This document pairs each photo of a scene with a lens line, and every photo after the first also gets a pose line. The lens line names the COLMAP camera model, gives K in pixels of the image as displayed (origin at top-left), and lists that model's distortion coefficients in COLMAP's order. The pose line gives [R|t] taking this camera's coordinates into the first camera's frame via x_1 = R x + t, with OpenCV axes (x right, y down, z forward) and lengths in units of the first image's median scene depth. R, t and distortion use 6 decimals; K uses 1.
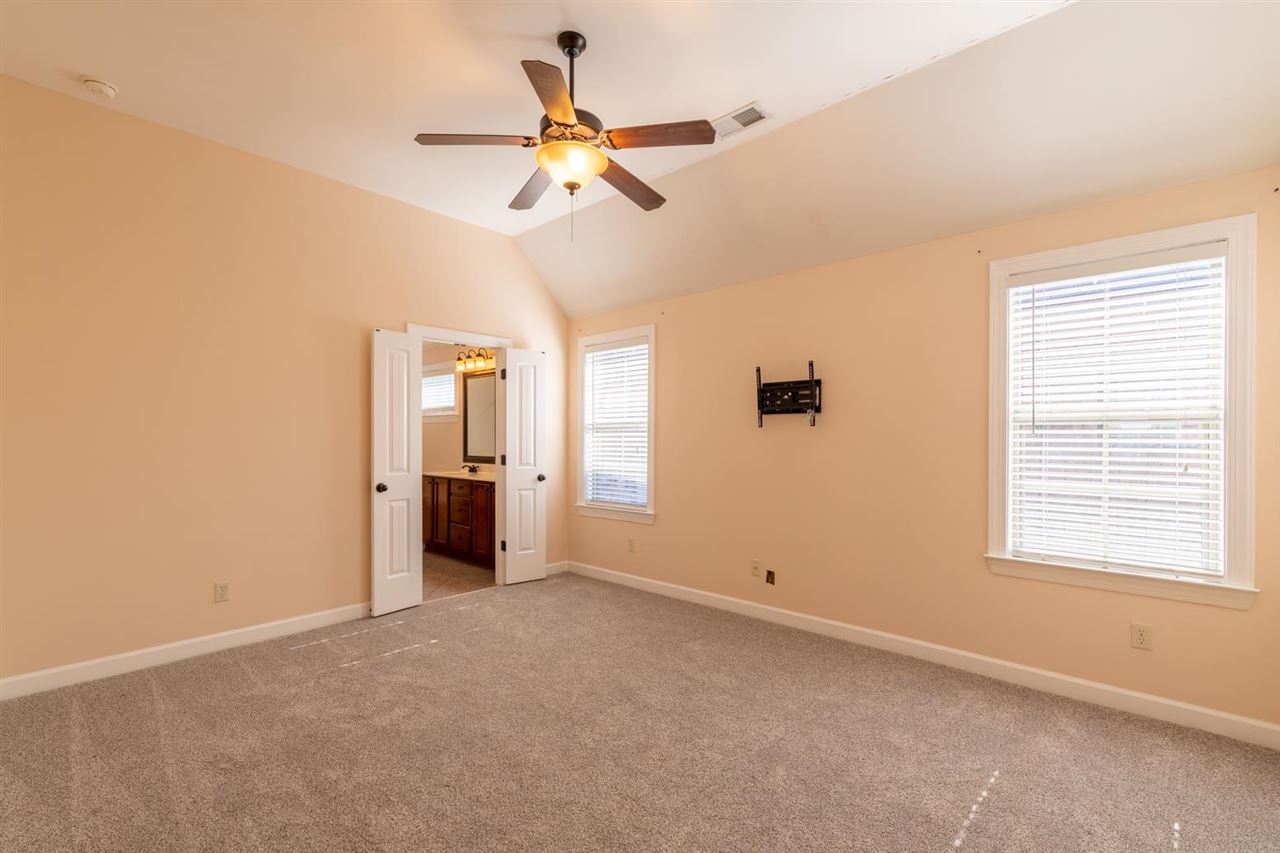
lens RADIAL K [[570.8, 0, 640.0], [0, 570.8, 442.0], [0, 0, 1]] dist [0.000236, -0.000030]
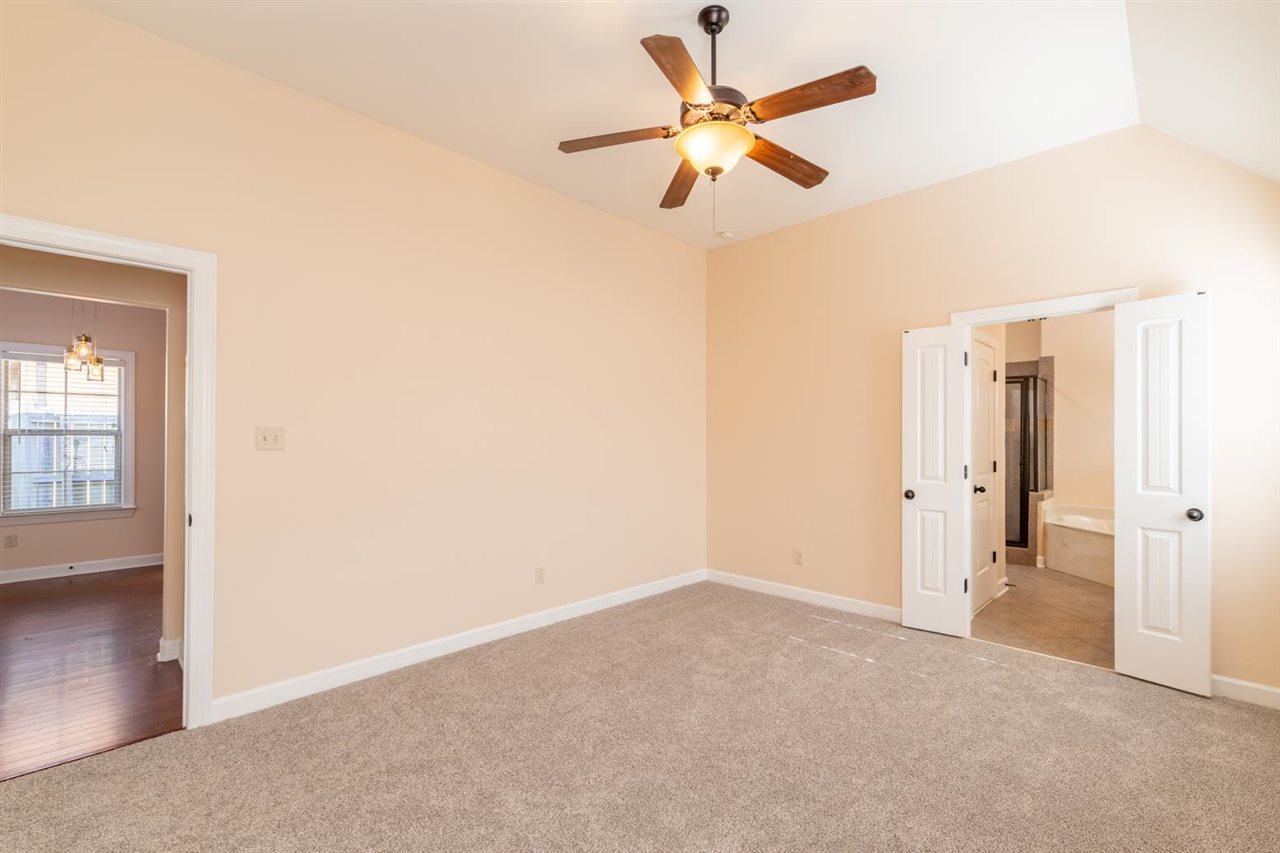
lens RADIAL K [[554.8, 0, 639.7], [0, 554.8, 438.6], [0, 0, 1]] dist [-0.000110, -0.000072]
pose [[-0.046076, -0.003102, -0.998933, 0.478740], [-0.012094, 0.999924, -0.002548, -0.005859], [0.998865, 0.011964, -0.046110, 0.562004]]
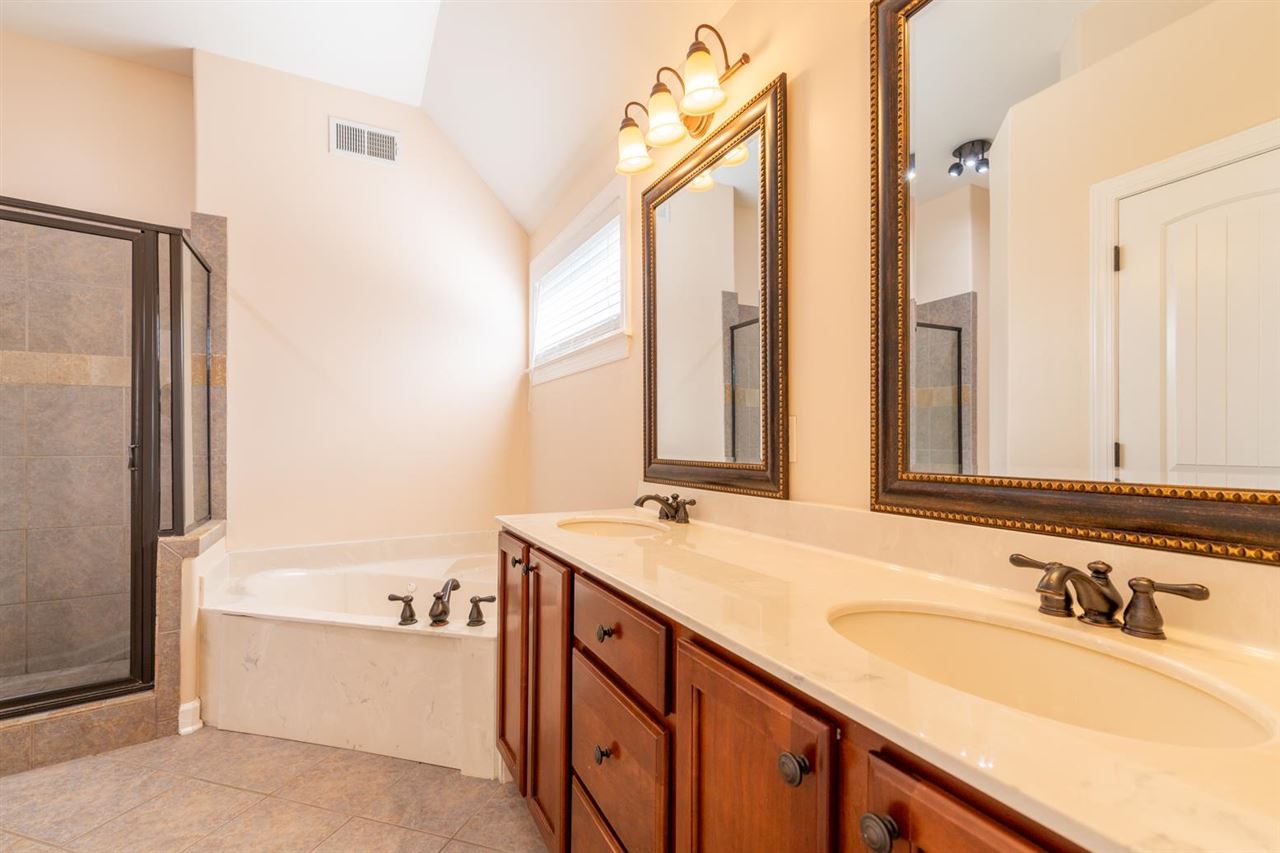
lens RADIAL K [[540.6, 0, 641.8], [0, 540.6, 440.5], [0, 0, 1]] dist [-0.000296, -0.000098]
pose [[0.944726, -0.002503, -0.327851, -0.333587], [-0.000822, 0.999950, -0.010004, 0.025505], [0.327860, 0.009720, 0.944676, 1.124541]]
